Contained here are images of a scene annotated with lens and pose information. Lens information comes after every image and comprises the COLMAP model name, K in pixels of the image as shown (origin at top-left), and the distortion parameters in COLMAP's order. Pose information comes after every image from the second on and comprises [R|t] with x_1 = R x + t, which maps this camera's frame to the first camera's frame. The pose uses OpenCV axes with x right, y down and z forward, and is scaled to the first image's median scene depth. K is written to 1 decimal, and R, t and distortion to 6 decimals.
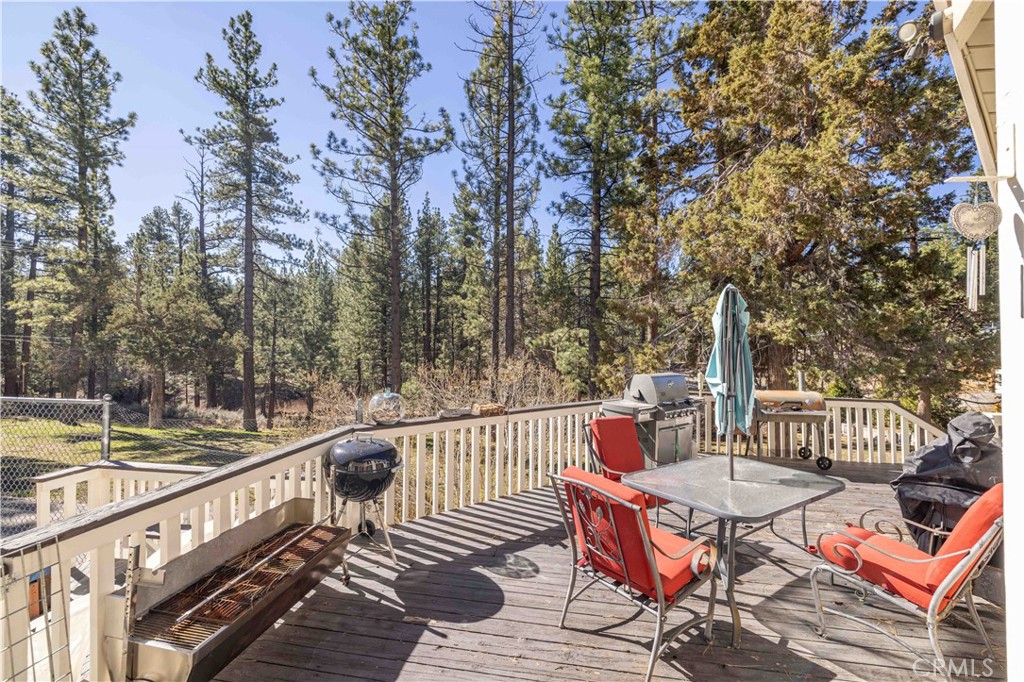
lens RADIAL K [[442.9, 0, 507.4], [0, 442.9, 345.3], [0, 0, 1]] dist [-0.001148, -0.000033]
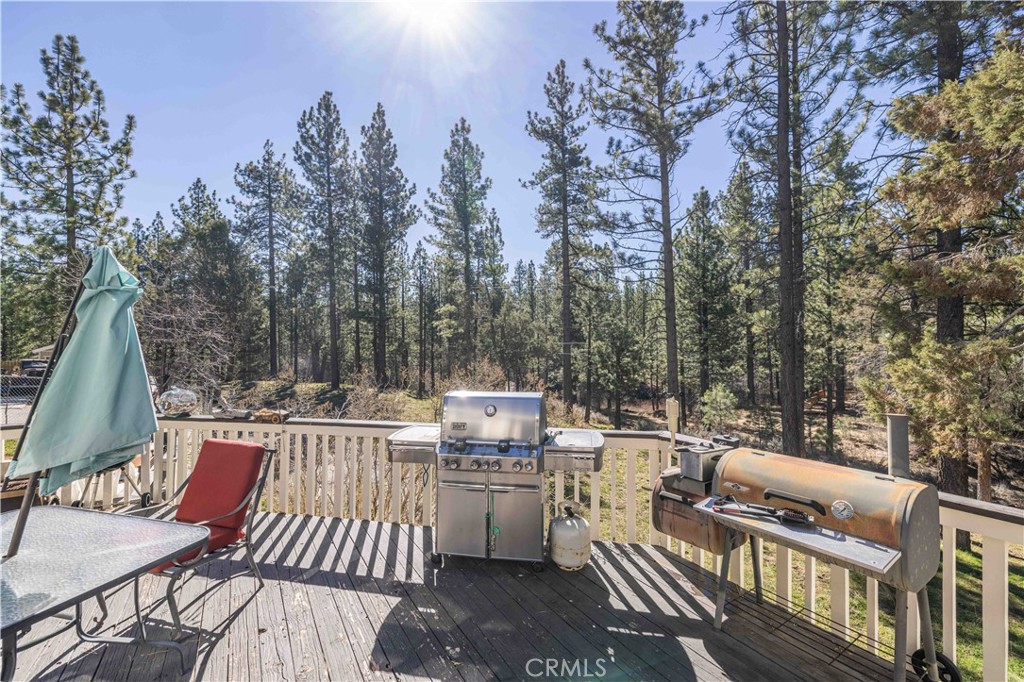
lens RADIAL K [[442.9, 0, 509.9], [0, 442.9, 342.7], [0, 0, 1]] dist [-0.001148, -0.000033]
pose [[0.648724, -0.016753, -0.760839, 0.198262], [0.007824, 0.999852, -0.015345, 0.001403], [0.760984, 0.004002, 0.648759, 0.152554]]
